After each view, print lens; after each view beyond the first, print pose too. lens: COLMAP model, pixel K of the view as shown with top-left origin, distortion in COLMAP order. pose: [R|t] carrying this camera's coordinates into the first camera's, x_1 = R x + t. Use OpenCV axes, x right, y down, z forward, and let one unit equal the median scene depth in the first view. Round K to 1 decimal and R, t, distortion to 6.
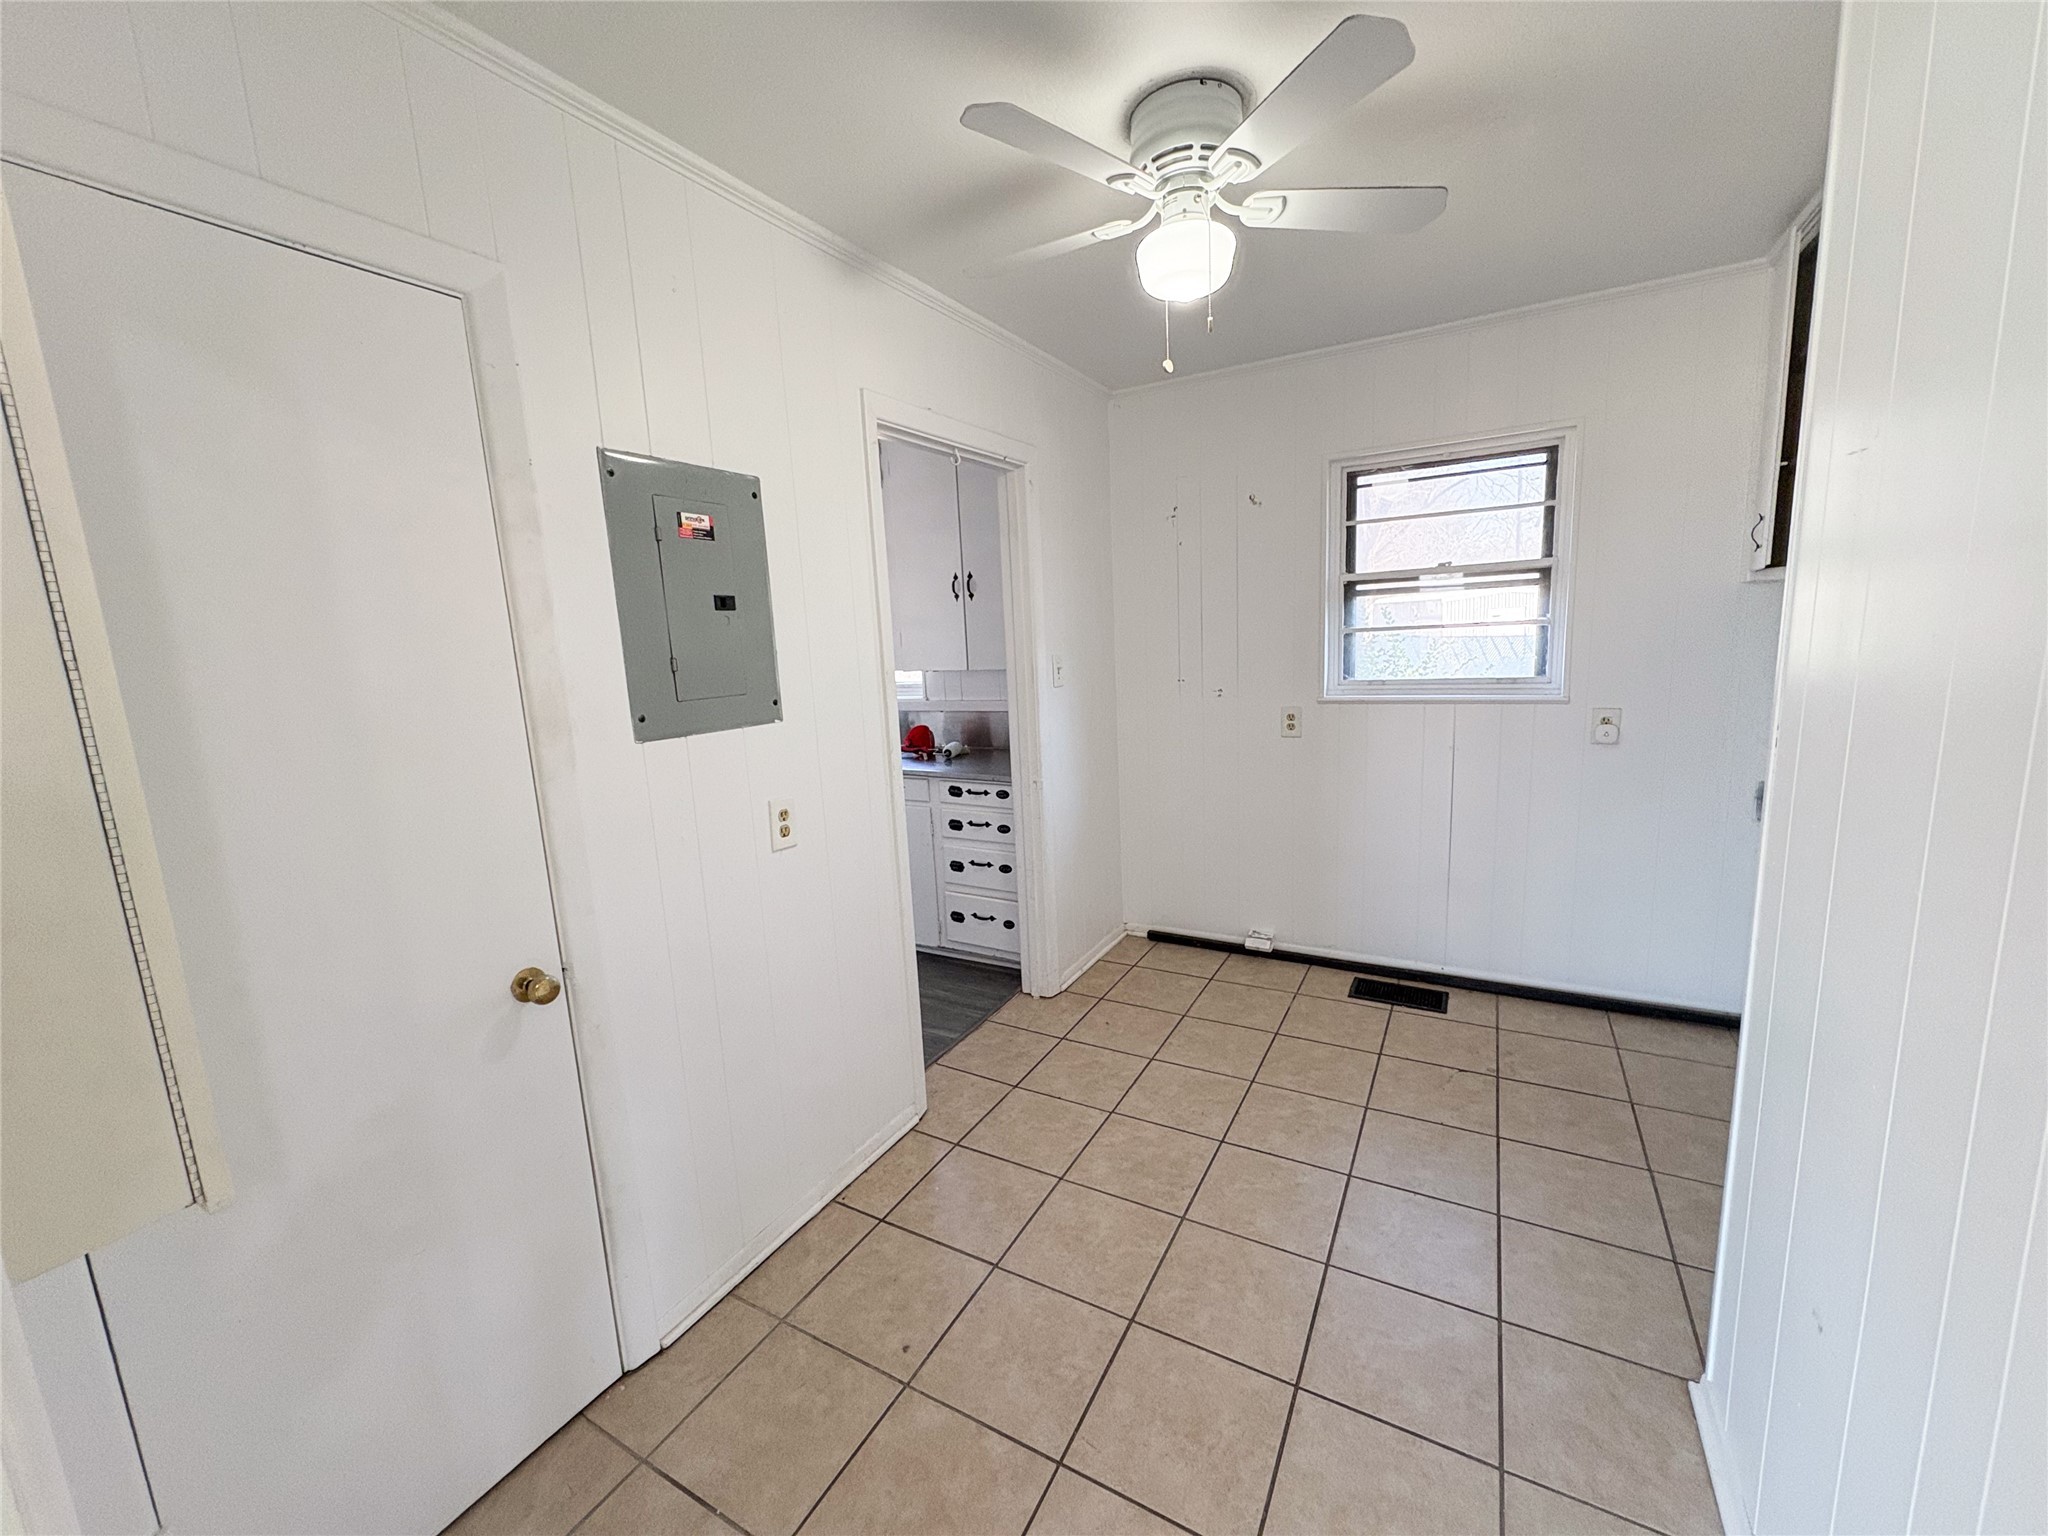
lens RADIAL K [[815.7, 0, 1016.5], [0, 815.7, 769.8], [0, 0, 1]] dist [0.002395, -0.000312]
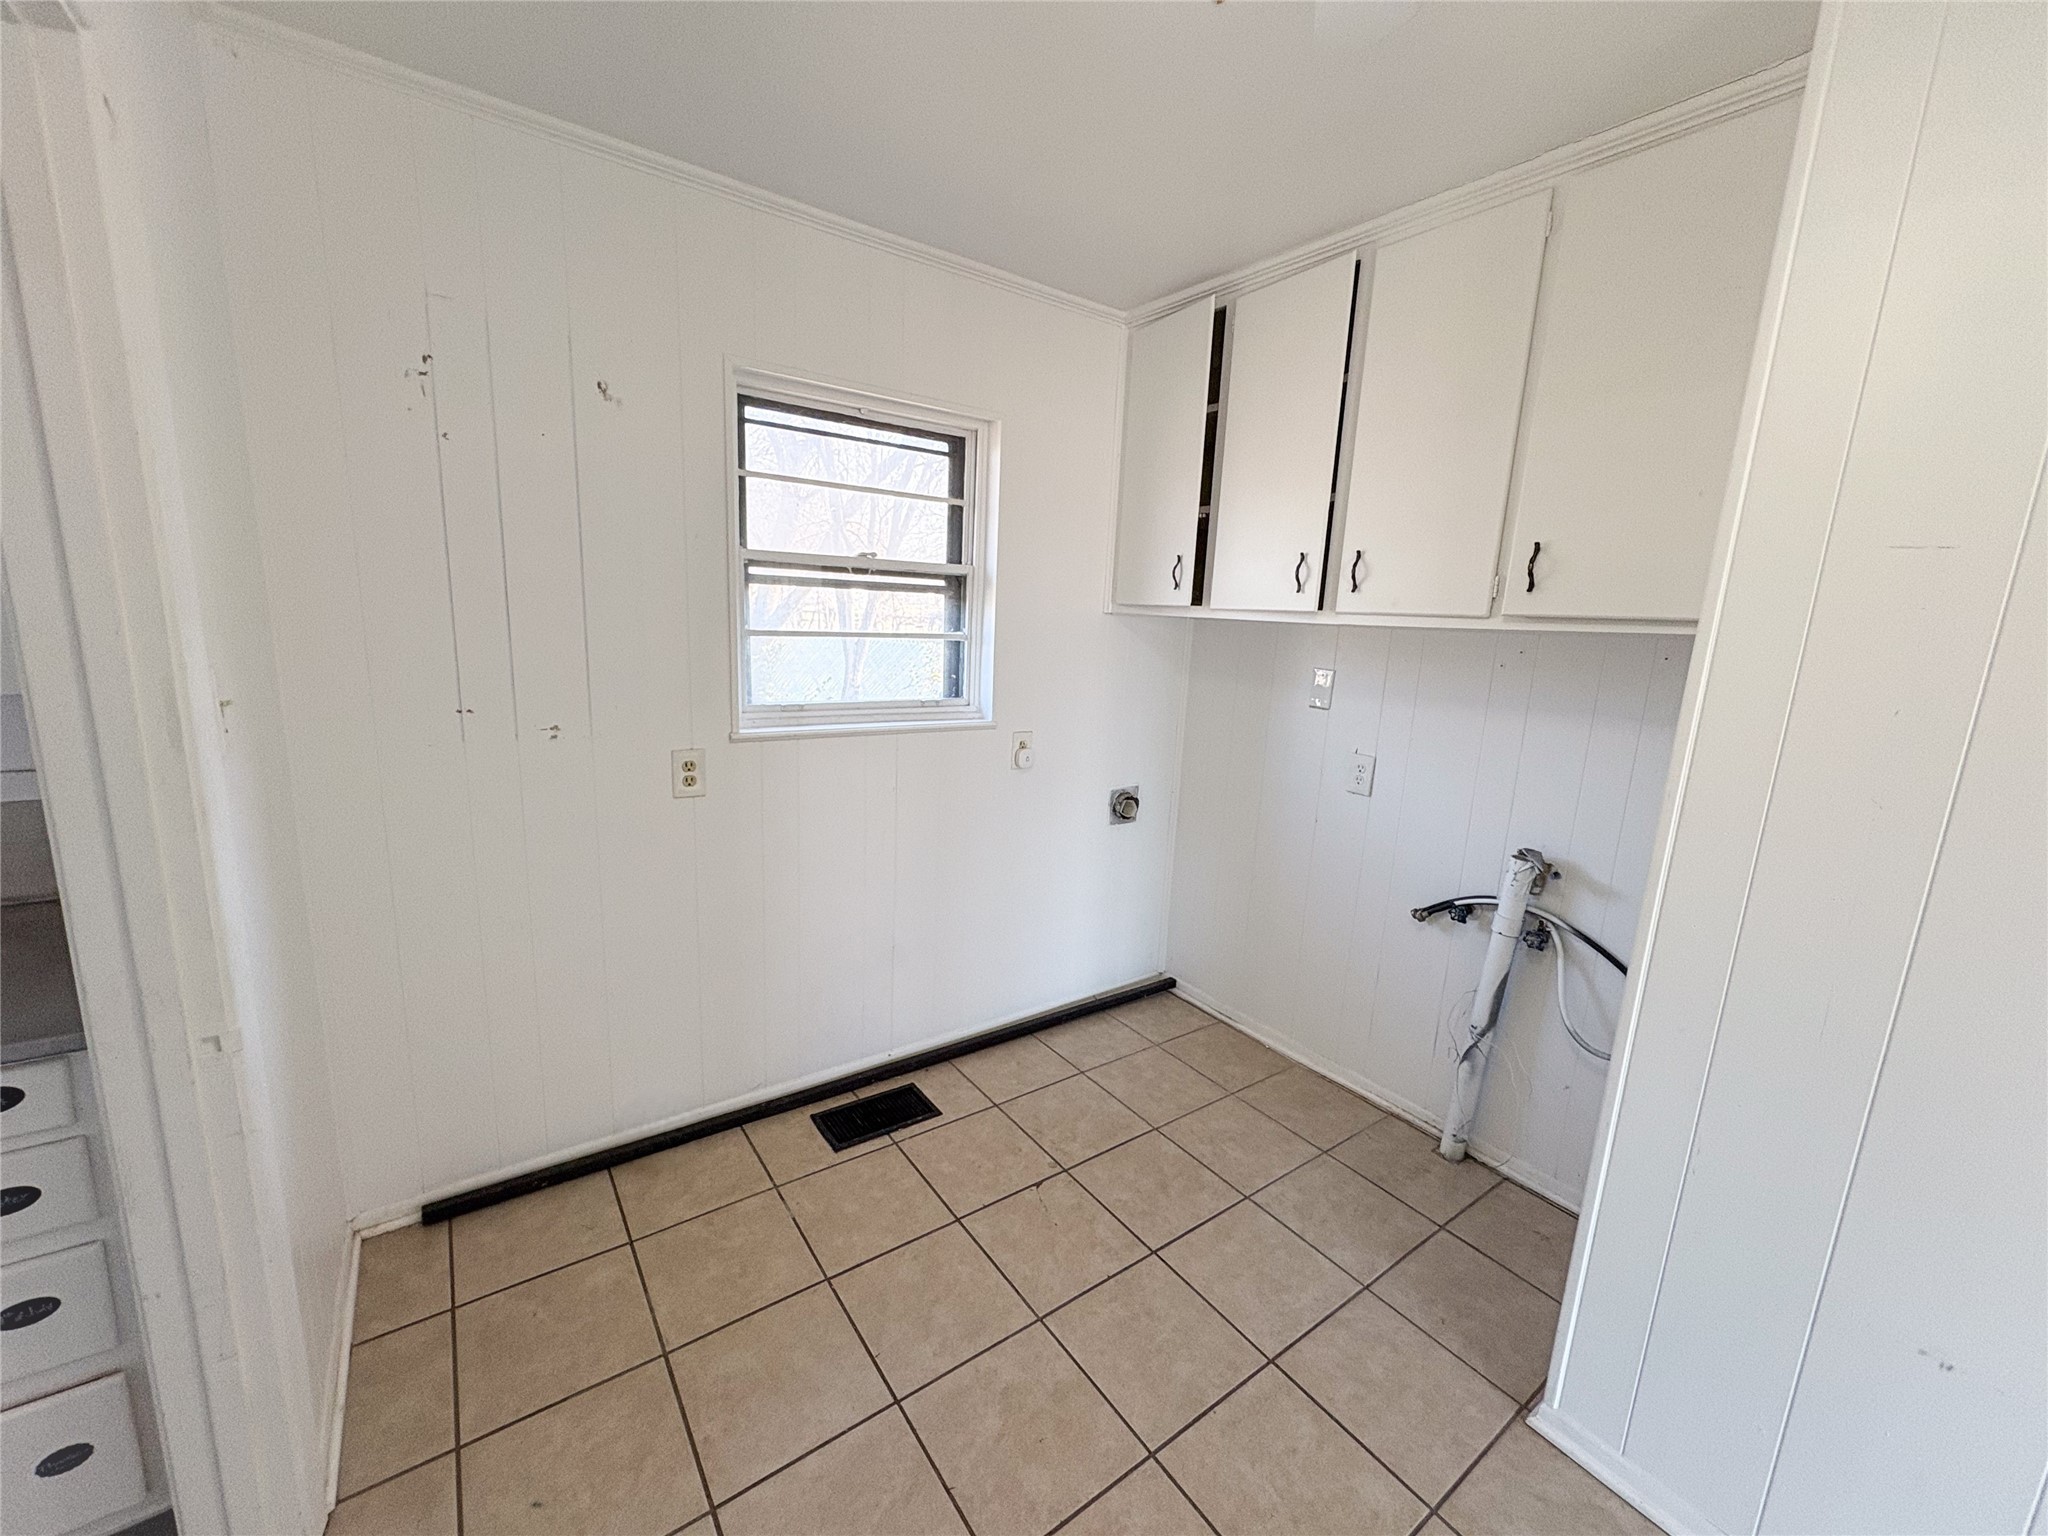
lens RADIAL K [[815.7, 0, 1027.9], [0, 815.7, 771.0], [0, 0, 1]] dist [0.002395, -0.000312]
pose [[0.411385, -0.106512, 0.905217, -0.137798], [0.085955, 0.993256, 0.077808, -0.095992], [-0.907400, 0.045799, 0.417766, 0.551638]]
